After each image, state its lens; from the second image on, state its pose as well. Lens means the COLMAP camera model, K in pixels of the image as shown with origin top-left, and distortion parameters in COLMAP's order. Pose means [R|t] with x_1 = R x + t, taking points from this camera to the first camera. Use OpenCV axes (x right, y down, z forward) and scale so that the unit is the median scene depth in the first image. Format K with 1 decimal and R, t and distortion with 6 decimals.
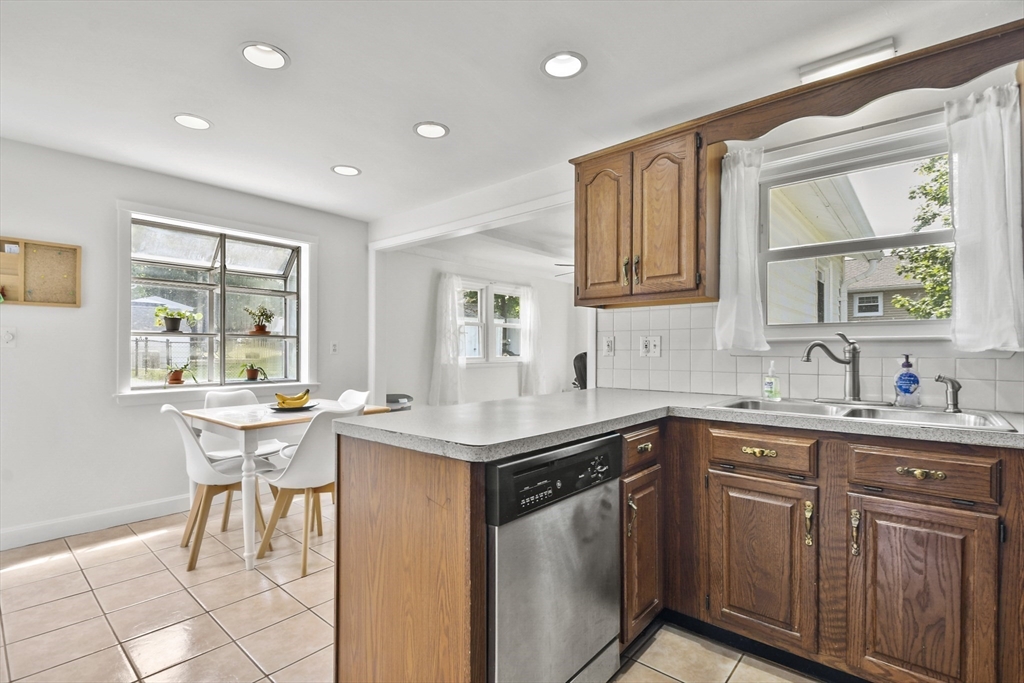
lens RADIAL K [[484.8, 0, 511.4], [0, 484.8, 347.1], [0, 0, 1]] dist [-0.001065, -0.000247]
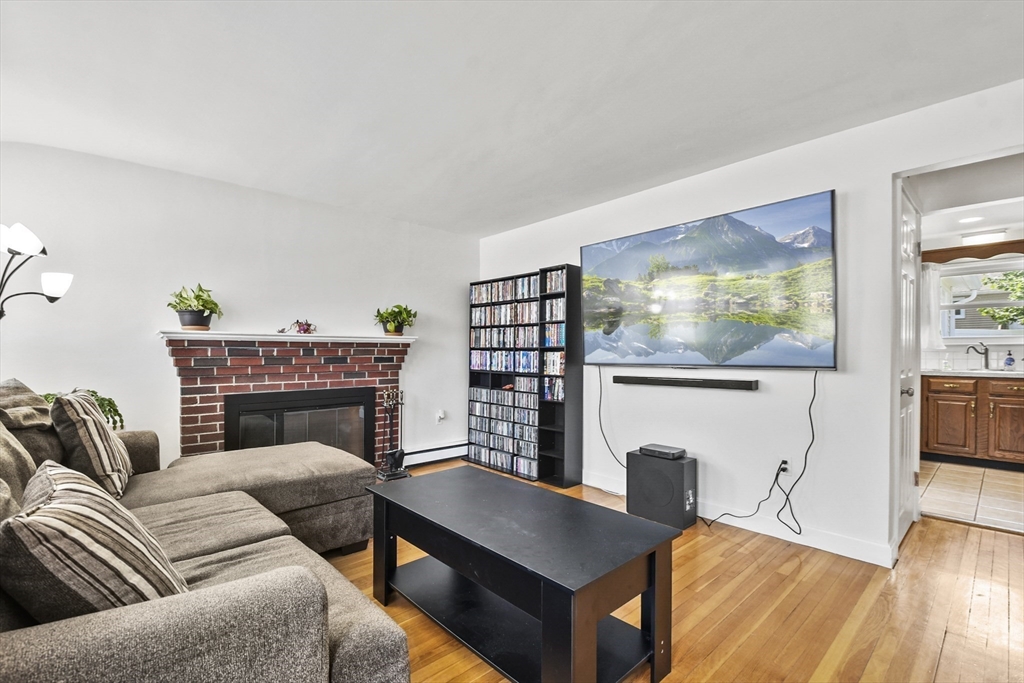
lens RADIAL K [[447.1, 0, 502.5], [0, 447.1, 351.4], [0, 0, 1]] dist [0.023255, -0.020719]
pose [[0.990408, 0.001485, -0.138163, -1.763500], [-0.000524, 0.999975, 0.006988, 0.005796], [0.138170, -0.006848, 0.990385, -1.982633]]
